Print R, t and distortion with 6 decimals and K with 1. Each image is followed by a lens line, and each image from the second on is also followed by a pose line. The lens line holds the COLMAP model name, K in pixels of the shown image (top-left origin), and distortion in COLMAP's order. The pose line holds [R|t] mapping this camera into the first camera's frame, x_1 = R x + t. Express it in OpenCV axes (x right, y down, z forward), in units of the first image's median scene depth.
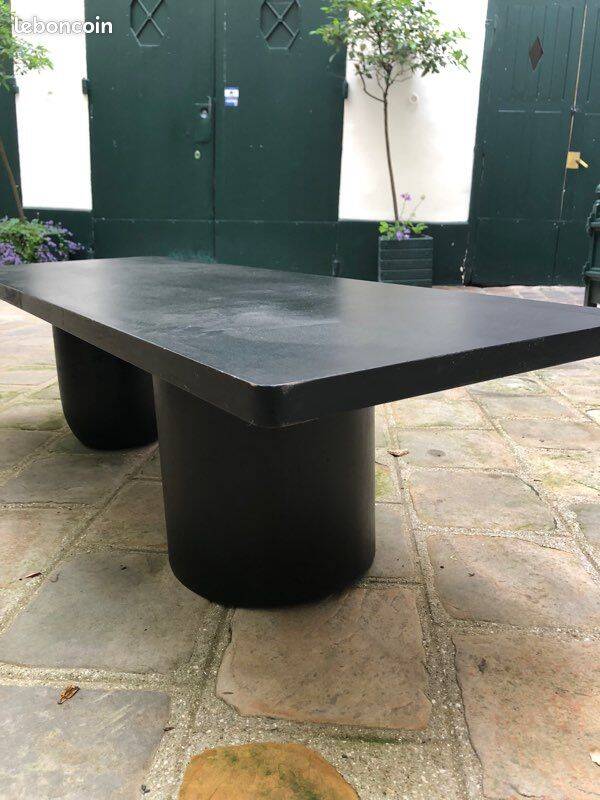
lens RADIAL K [[645.1, 0, 300.0], [0, 645.1, 400.0], [0, 0, 1]] dist [0.015996, -0.010995]
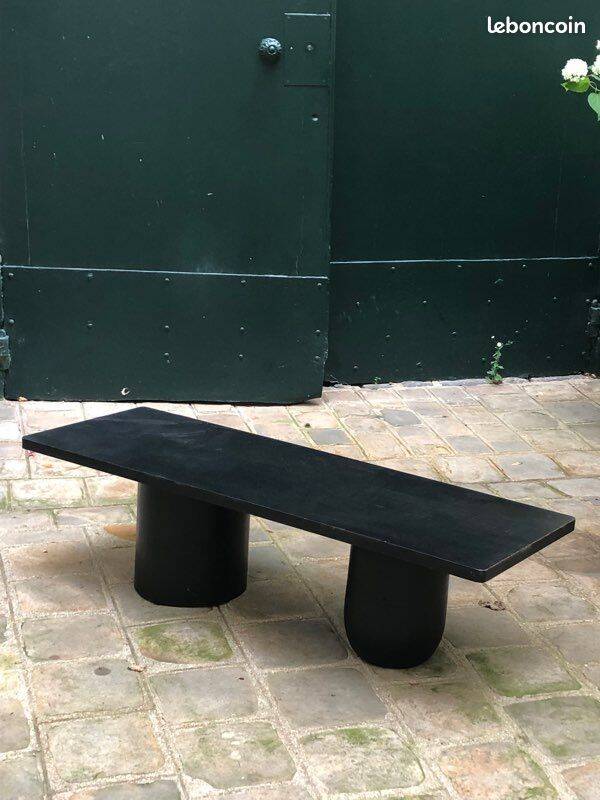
lens RADIAL K [[1322.4, 0, 319.6], [0, 1322.4, 399.8], [0, 0, 1]] dist [0.225974, -0.949541]
pose [[-0.931036, 0.054092, -0.360895, 0.167464], [-0.140670, 0.859329, 0.491697, -0.374239], [0.336725, 0.508555, -0.792457, 0.679543]]
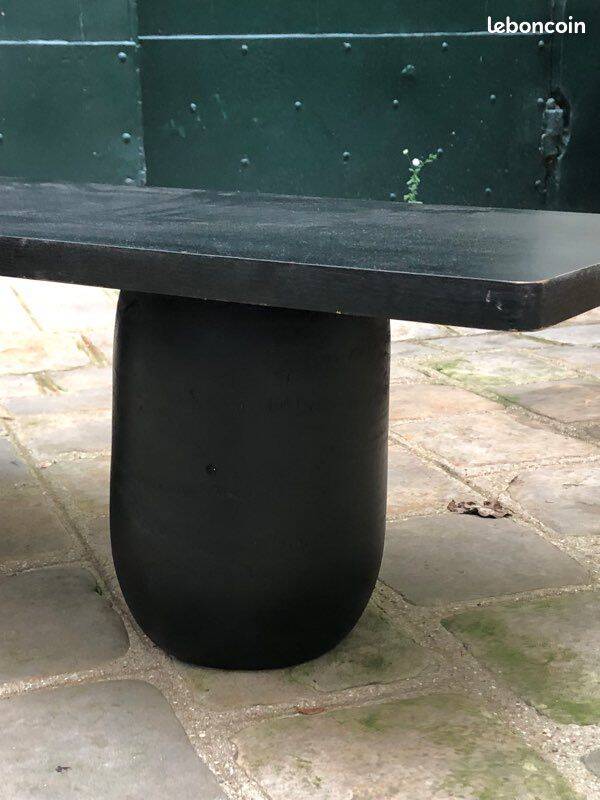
lens RADIAL K [[1290.0, 0, 297.7], [0, 1290.0, 410.9], [0, 0, 1]] dist [0.076195, -0.066707]
pose [[-0.899913, 0.112467, -0.421317, 0.006699], [-0.116098, 0.869504, 0.480087, -0.123284], [0.420331, 0.480950, -0.769421, 0.426208]]
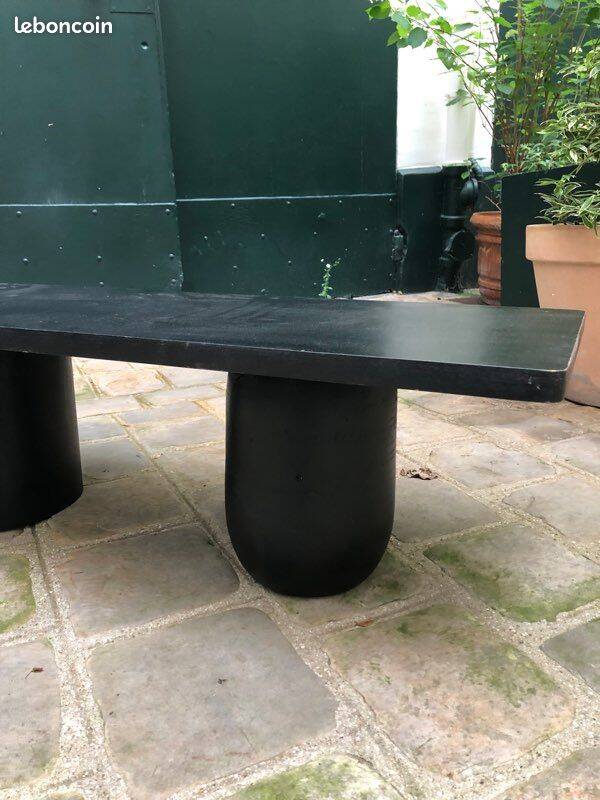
lens RADIAL K [[668.0, 0, 300.0], [0, 668.0, 400.0], [0, 0, 1]] dist [0.015666, -0.002279]
pose [[-0.854308, 0.154987, -0.496121, 0.013435], [-0.123164, 0.866959, 0.482921, -0.114248], [0.504963, 0.473667, -0.721562, 0.382624]]
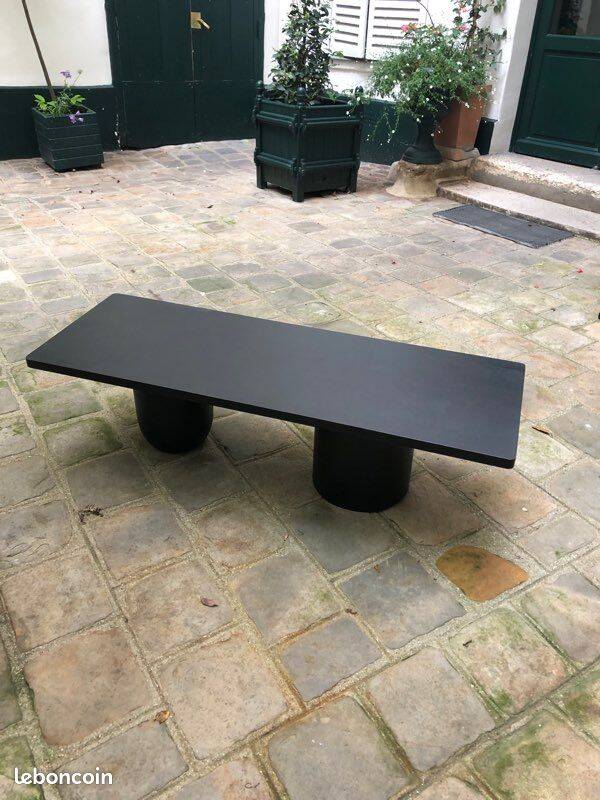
lens RADIAL K [[642.4, 0, 292.4], [0, 642.4, 400.2], [0, 0, 1]] dist [0.003389, -0.000761]
pose [[0.804448, -0.304353, 0.510130, -0.214074], [0.139295, 0.931477, 0.336076, -0.130961], [-0.577460, -0.199298, 0.791720, -0.082658]]
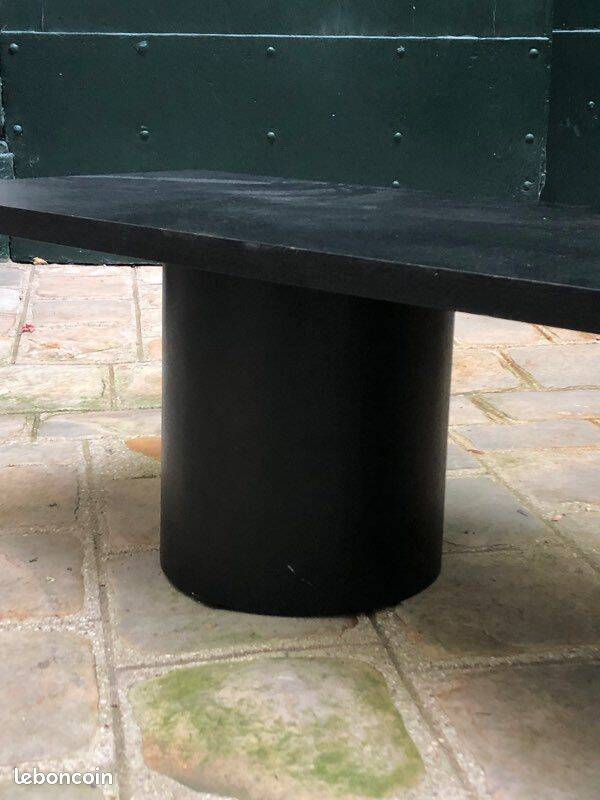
lens RADIAL K [[1279.5, 0, 284.4], [0, 1279.5, 399.5], [0, 0, 1]] dist [0.100061, -0.103593]
pose [[-0.969093, 0.057872, -0.239812, 0.055261], [-0.073780, 0.859611, 0.505594, -0.115503], [0.235405, 0.507661, -0.828773, 0.373450]]
